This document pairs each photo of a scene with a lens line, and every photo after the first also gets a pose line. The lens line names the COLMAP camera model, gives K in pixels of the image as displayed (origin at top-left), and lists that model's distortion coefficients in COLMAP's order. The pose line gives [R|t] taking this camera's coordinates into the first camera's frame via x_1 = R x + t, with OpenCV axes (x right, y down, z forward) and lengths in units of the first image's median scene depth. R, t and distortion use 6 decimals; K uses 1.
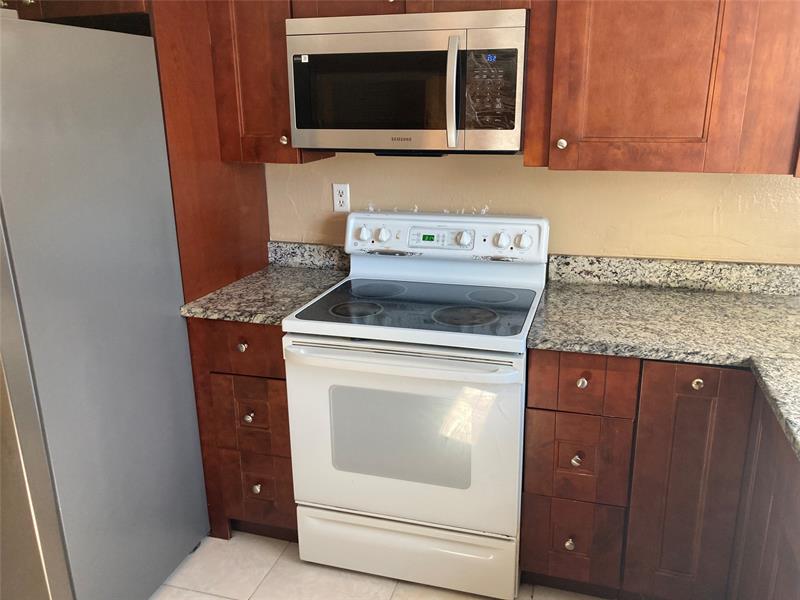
lens RADIAL K [[641.6, 0, 425.2], [0, 641.6, 304.2], [0, 0, 1]] dist [0.049952, -0.070213]
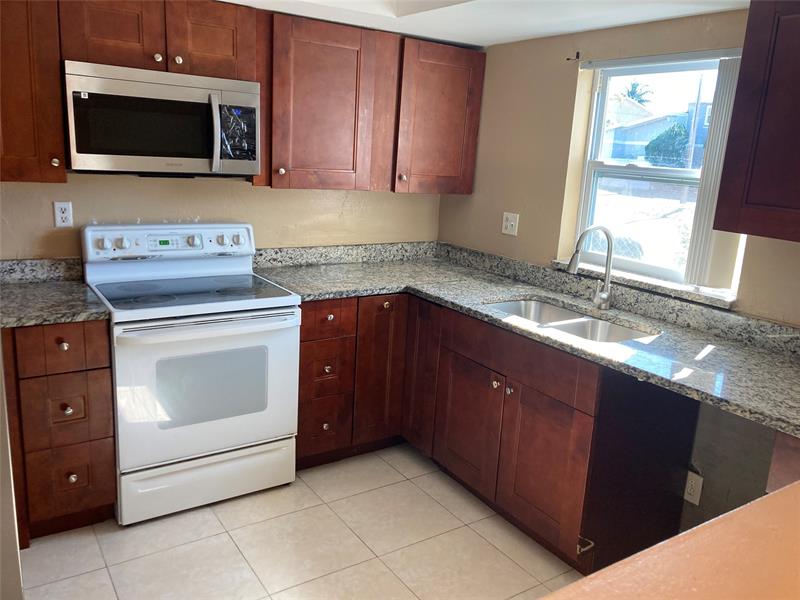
lens RADIAL K [[641.6, 0, 413.8], [0, 641.6, 308.8], [0, 0, 1]] dist [0.049952, -0.070213]
pose [[0.640778, -0.141180, 0.754634, -0.732137], [0.167201, 0.985015, 0.042306, 0.057496], [-0.749298, 0.099067, 0.654781, -0.193378]]
